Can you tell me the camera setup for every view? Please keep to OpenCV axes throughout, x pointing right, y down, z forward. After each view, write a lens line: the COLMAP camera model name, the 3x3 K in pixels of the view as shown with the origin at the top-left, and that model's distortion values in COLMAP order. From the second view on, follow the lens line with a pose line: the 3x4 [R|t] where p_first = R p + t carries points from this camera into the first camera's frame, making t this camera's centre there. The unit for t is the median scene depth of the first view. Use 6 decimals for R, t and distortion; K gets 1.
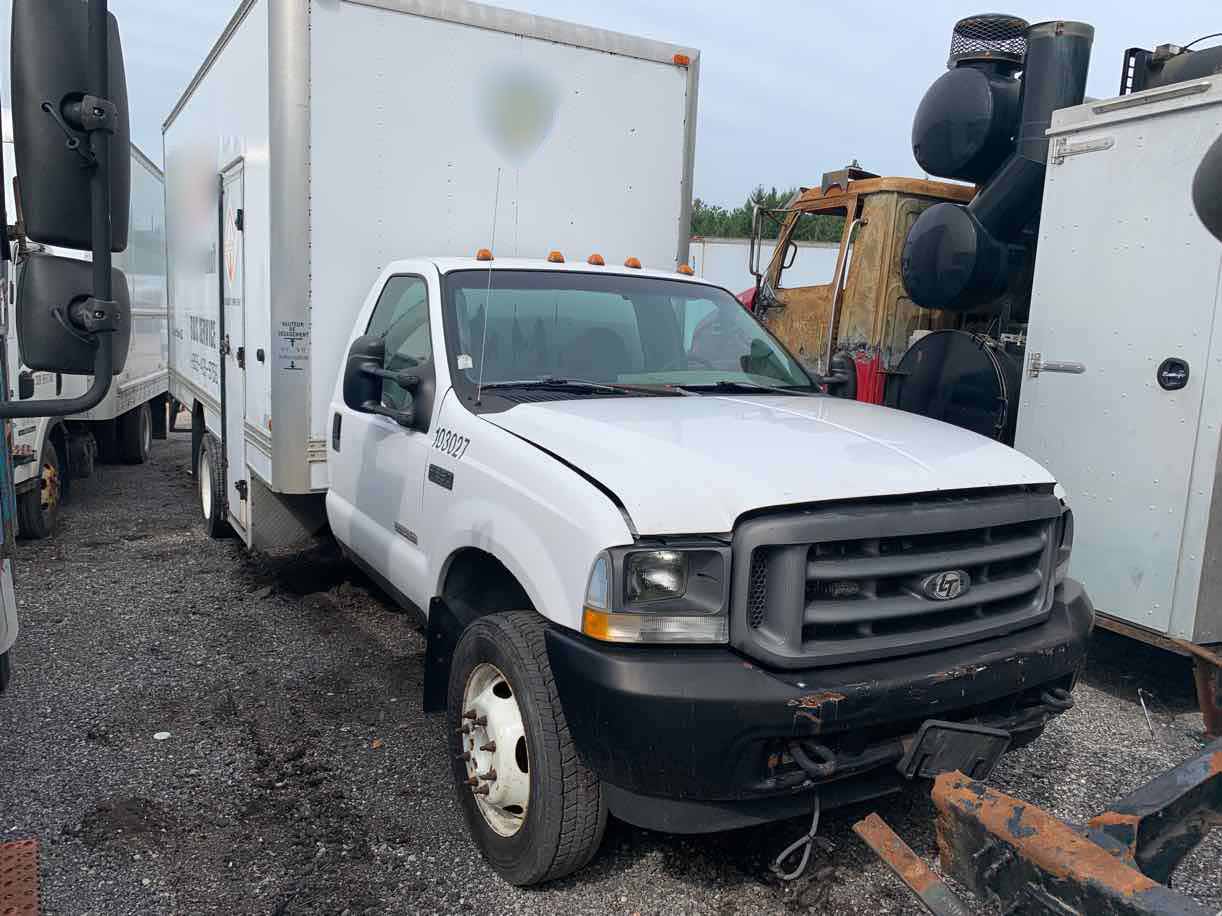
lens RADIAL K [[959.1, 0, 609.2], [0, 959.1, 443.3], [0, 0, 1]] dist [0.001207, -0.009774]
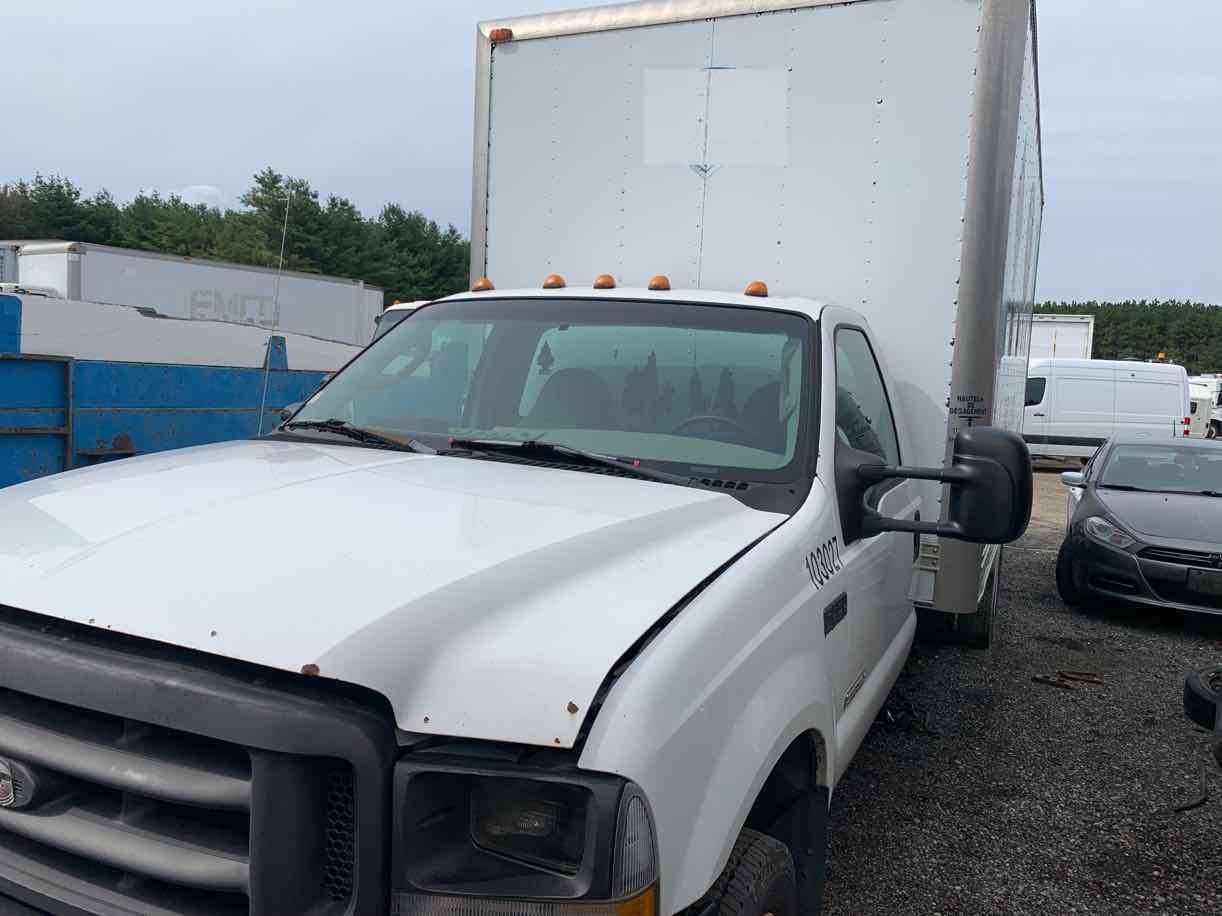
lens RADIAL K [[957.2, 0, 596.4], [0, 957.2, 455.6], [0, 0, 1]] dist [-0.003500, -0.003864]
pose [[0.578395, 0.070623, -0.812694, 0.485946], [-0.136670, 0.990553, -0.011190, -0.037811], [0.804227, 0.117543, 0.582583, 0.462054]]
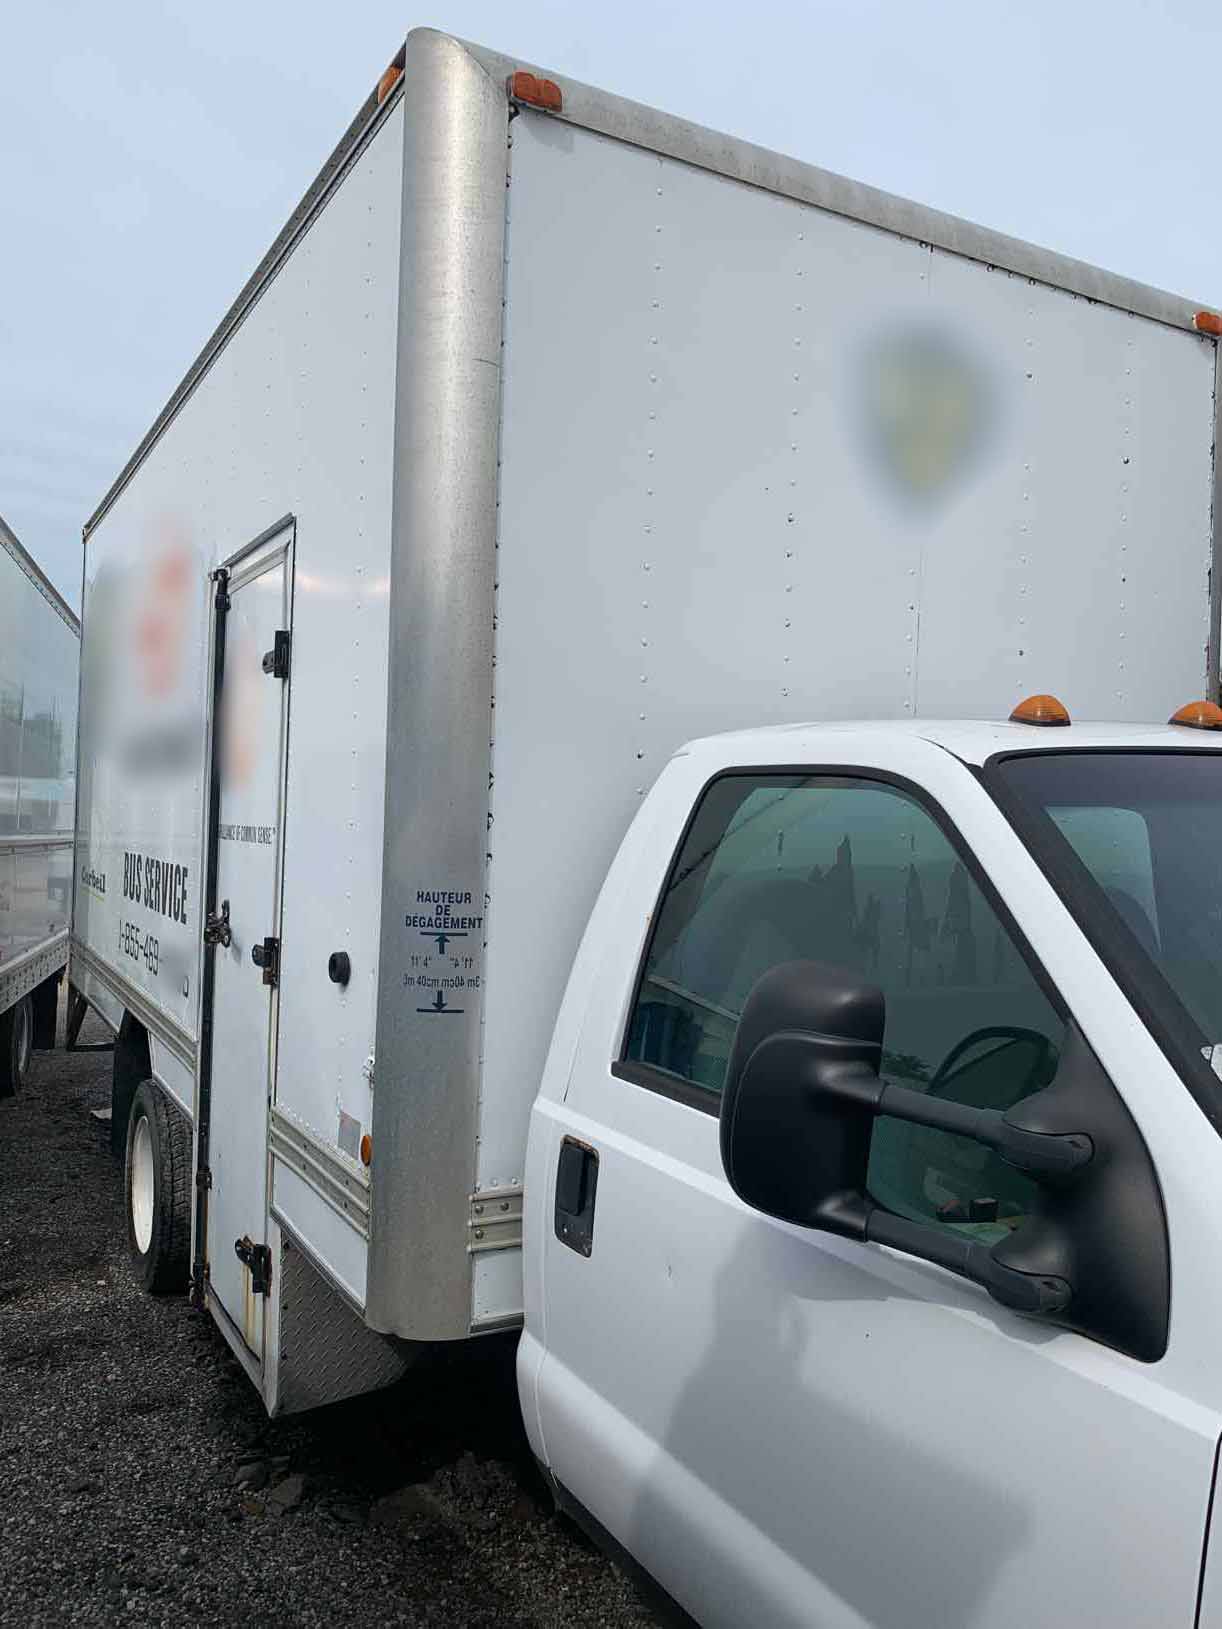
lens RADIAL K [[1238.0, 0, 611.0], [0, 1238.0, 814.5], [0, 0, 1]] dist [0.003756, -0.002874]
pose [[0.999971, -0.007634, -0.000488, -0.226437], [0.007489, 0.989966, -0.141107, -0.074483], [0.001560, 0.141099, 0.989994, 0.429234]]
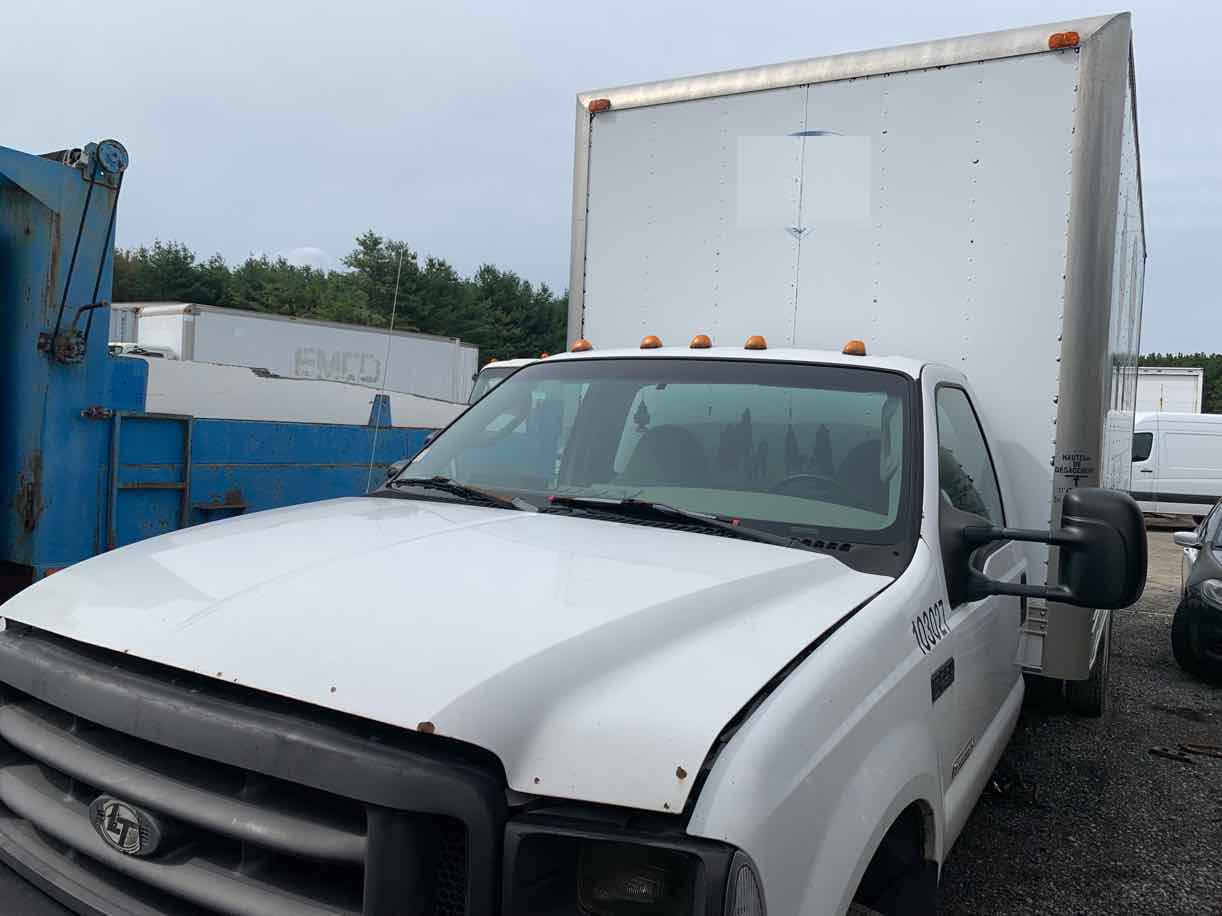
lens RADIAL K [[959.1, 0, 609.2], [0, 959.1, 443.3], [0, 0, 1]] dist [0.001207, -0.009774]
pose [[0.514292, 0.016326, -0.857459, 0.487382], [-0.144372, 0.987198, -0.067797, -0.039644], [0.845376, 0.158661, 0.510066, 0.452689]]
